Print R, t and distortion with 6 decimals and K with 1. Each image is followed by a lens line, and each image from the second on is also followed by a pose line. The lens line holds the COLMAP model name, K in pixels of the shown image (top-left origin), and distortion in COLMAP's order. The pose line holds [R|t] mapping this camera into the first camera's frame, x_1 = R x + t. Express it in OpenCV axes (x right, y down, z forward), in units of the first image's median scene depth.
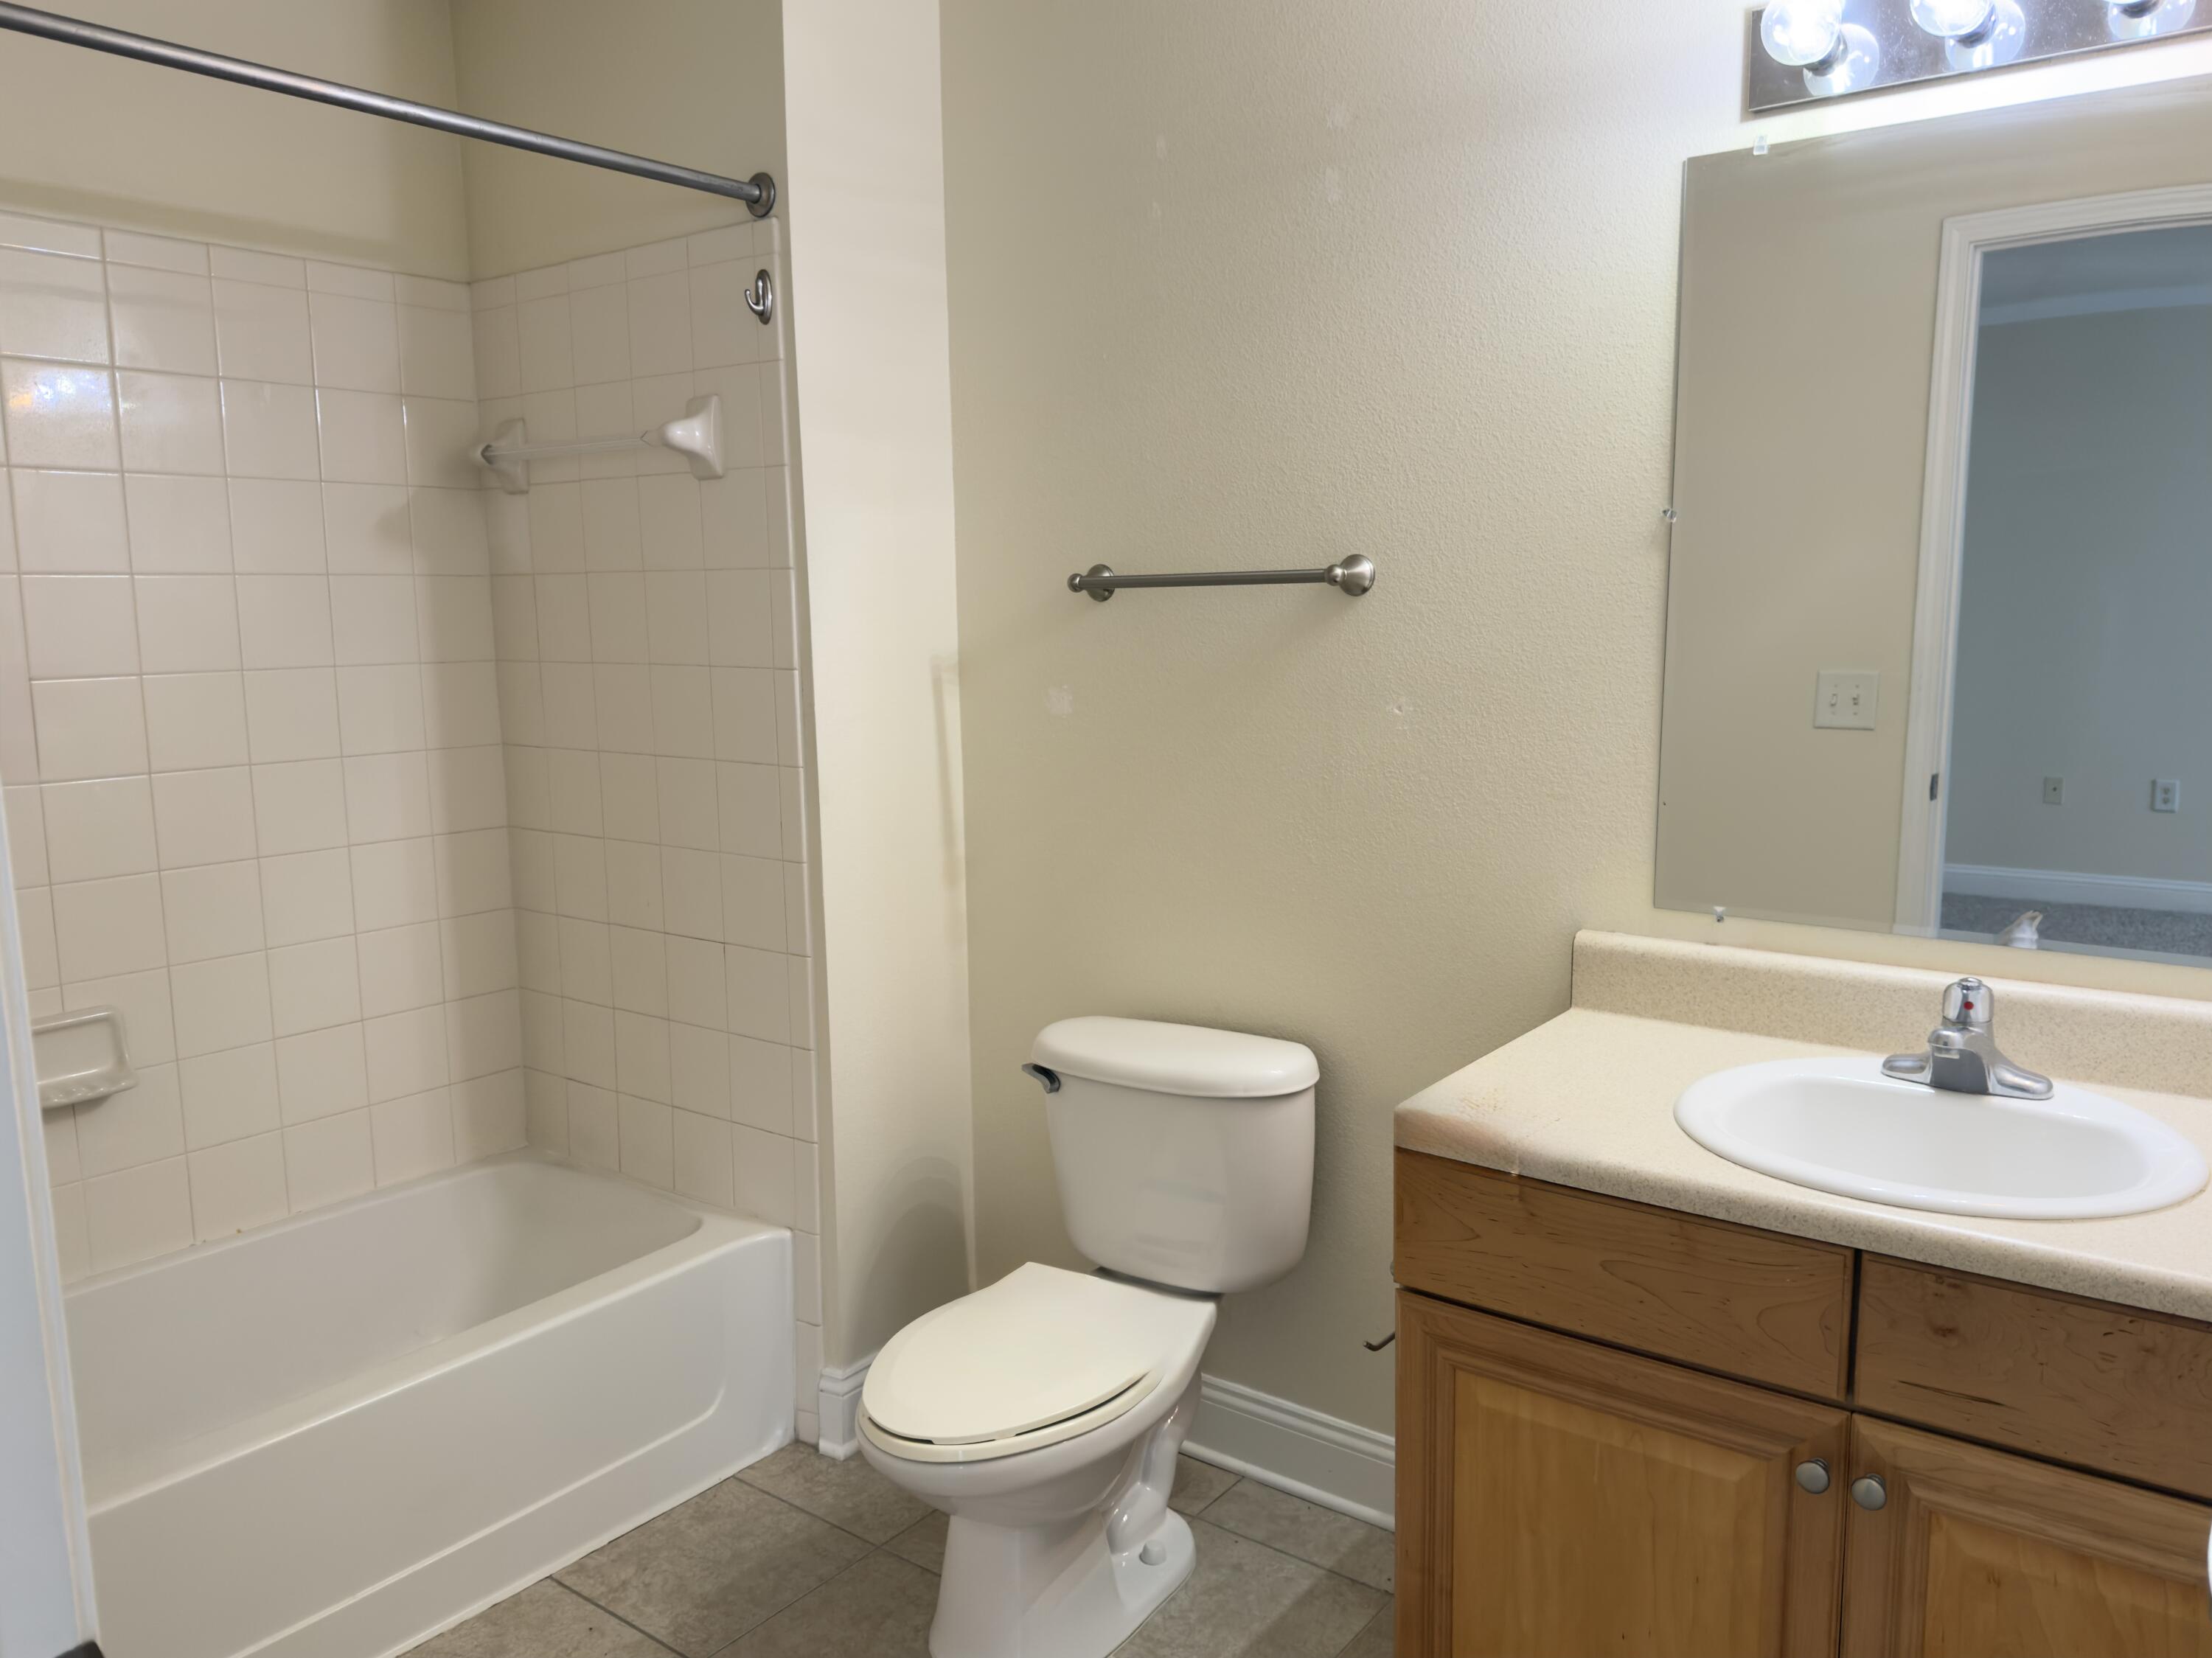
lens RADIAL K [[1631.1, 0, 1106.0], [0, 1631.1, 829.0], [0, 0, 1]] dist [0.003632, 0.000163]
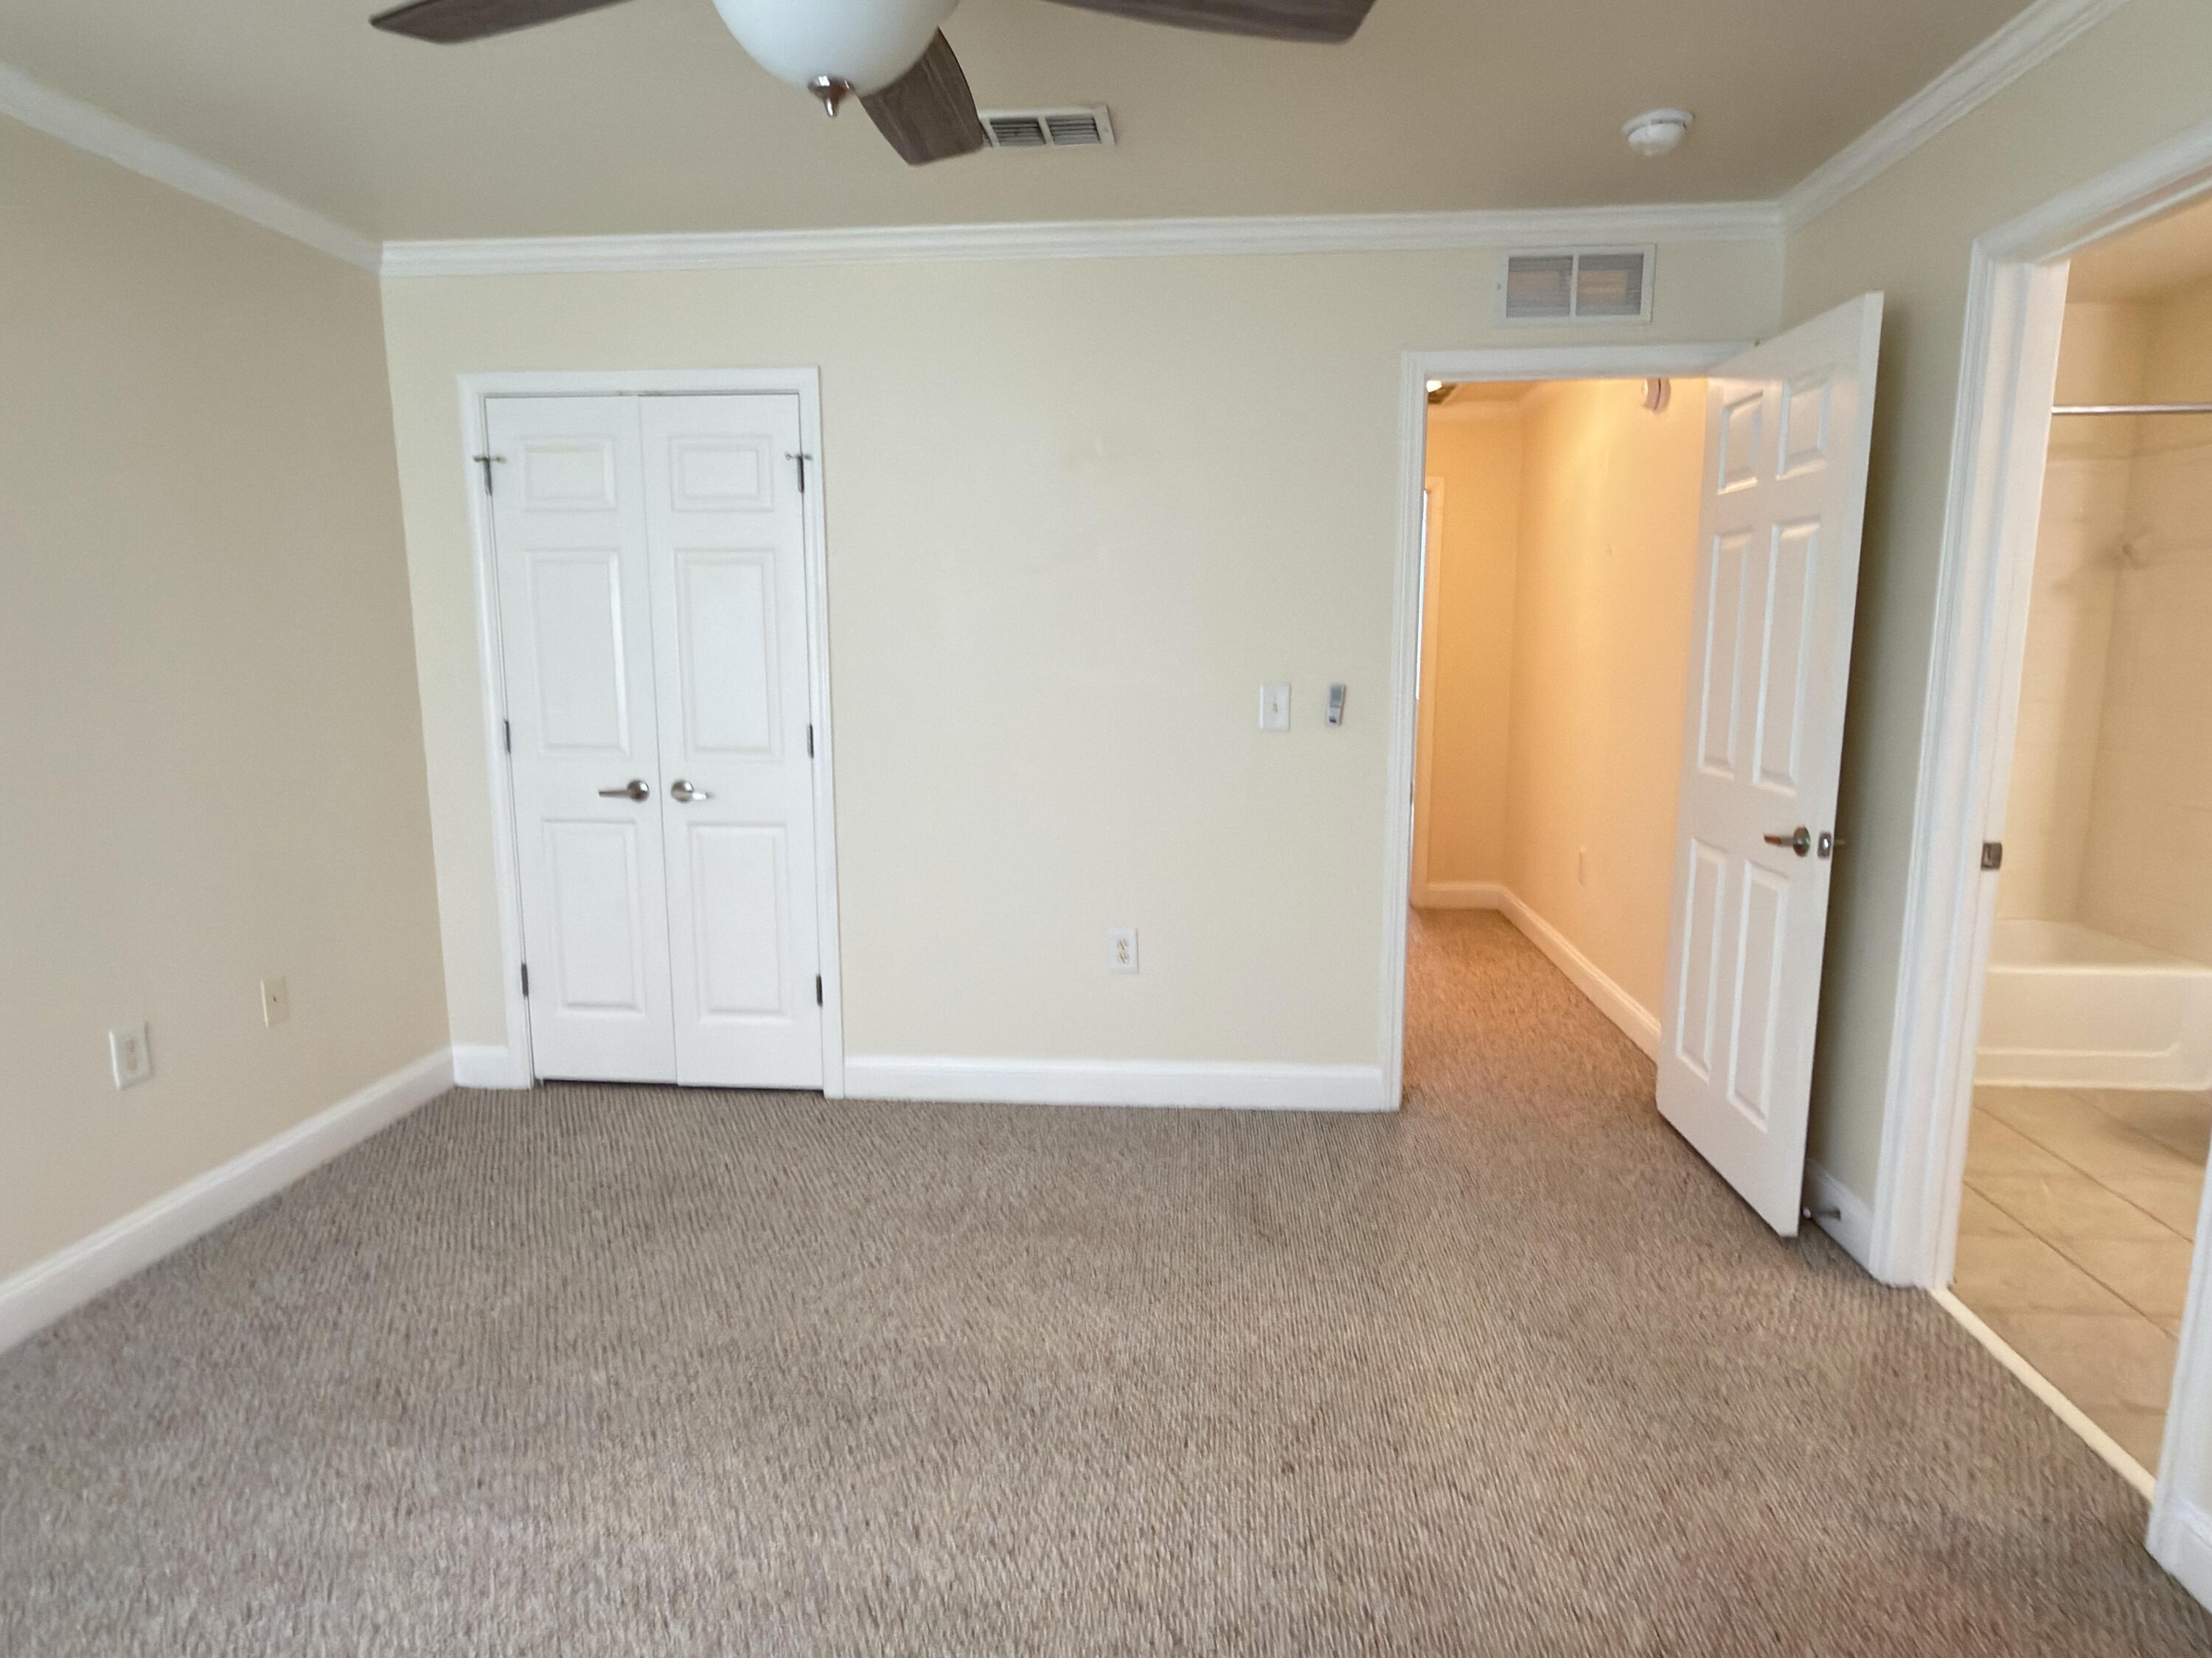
lens RADIAL K [[1257.1, 0, 1119.1], [0, 1257.1, 852.7], [0, 0, 1]] dist [0.002331, 0.000528]
pose [[0.558544, 0.152195, -0.815393, 0.237619], [-0.111921, 0.987861, 0.107721, 0.104430], [0.821889, 0.031092, 0.568798, -0.862223]]
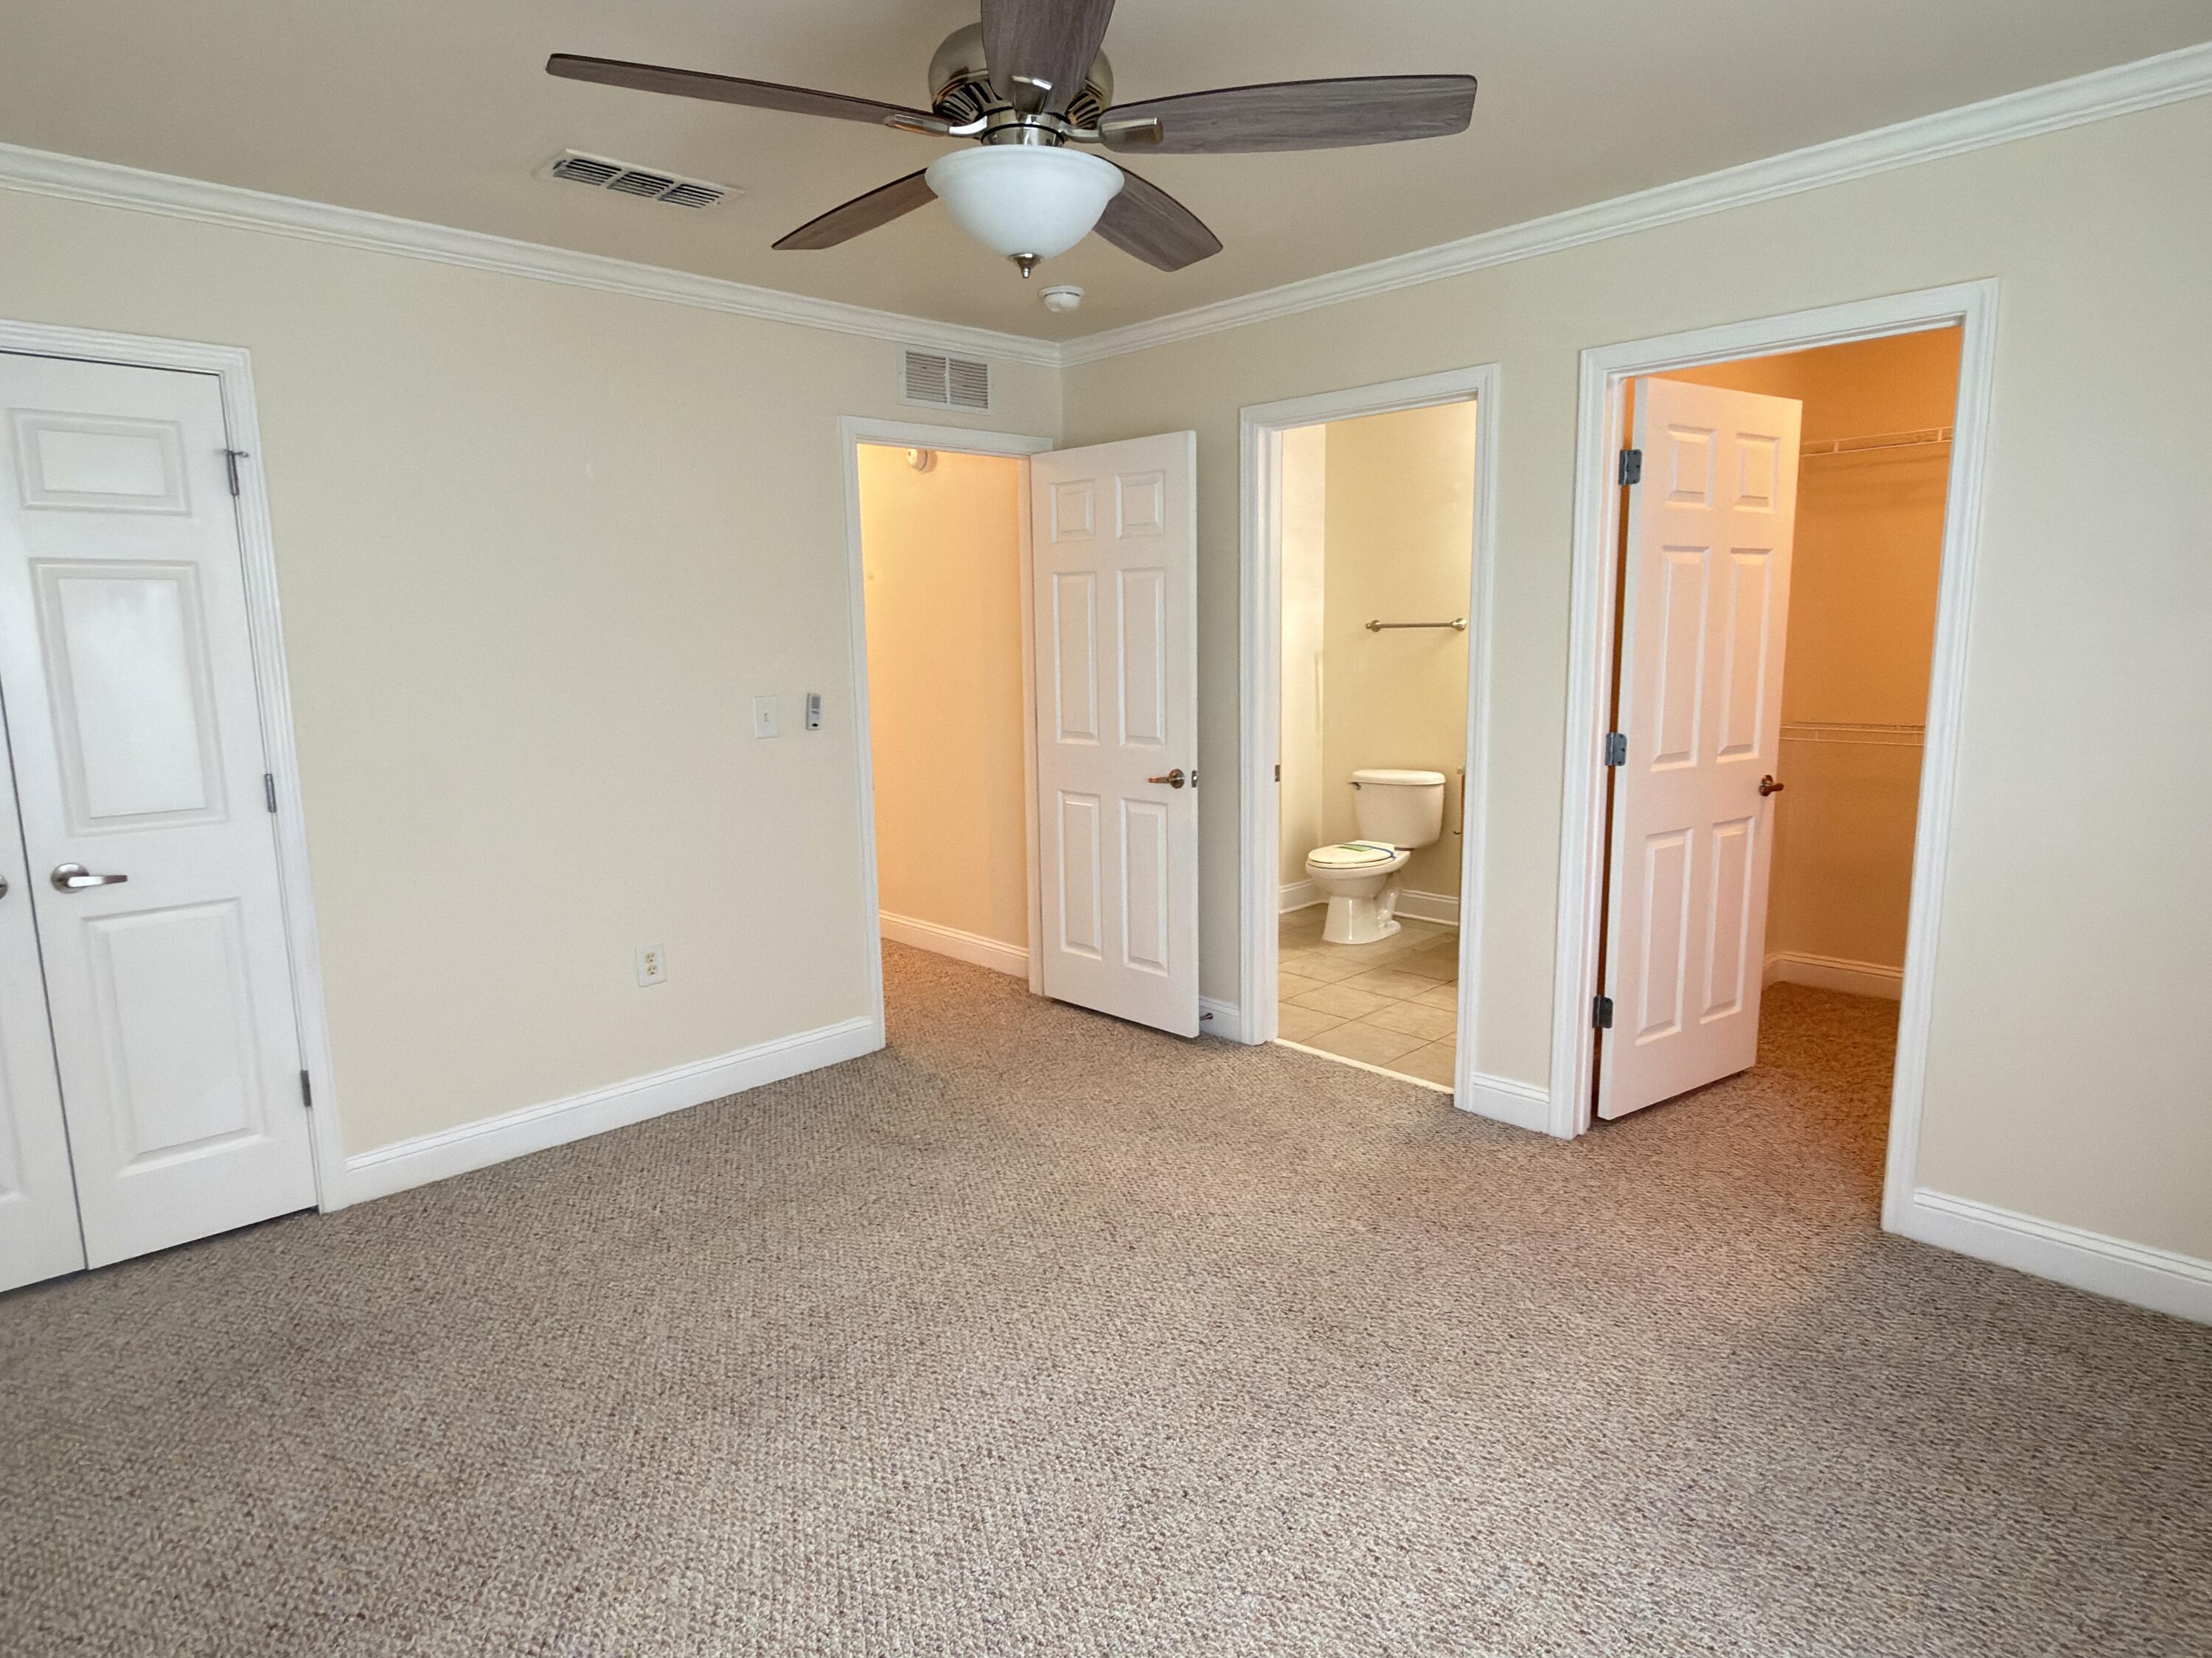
lens RADIAL K [[1253.8, 0, 1111.4], [0, 1253.8, 850.7], [0, 0, 1]] dist [0.001310, 0.002129]
pose [[0.991946, 0.013964, -0.125892, -0.192124], [-0.008039, 0.998841, 0.047454, 0.162252], [0.126409, -0.046060, 0.990908, -1.414000]]
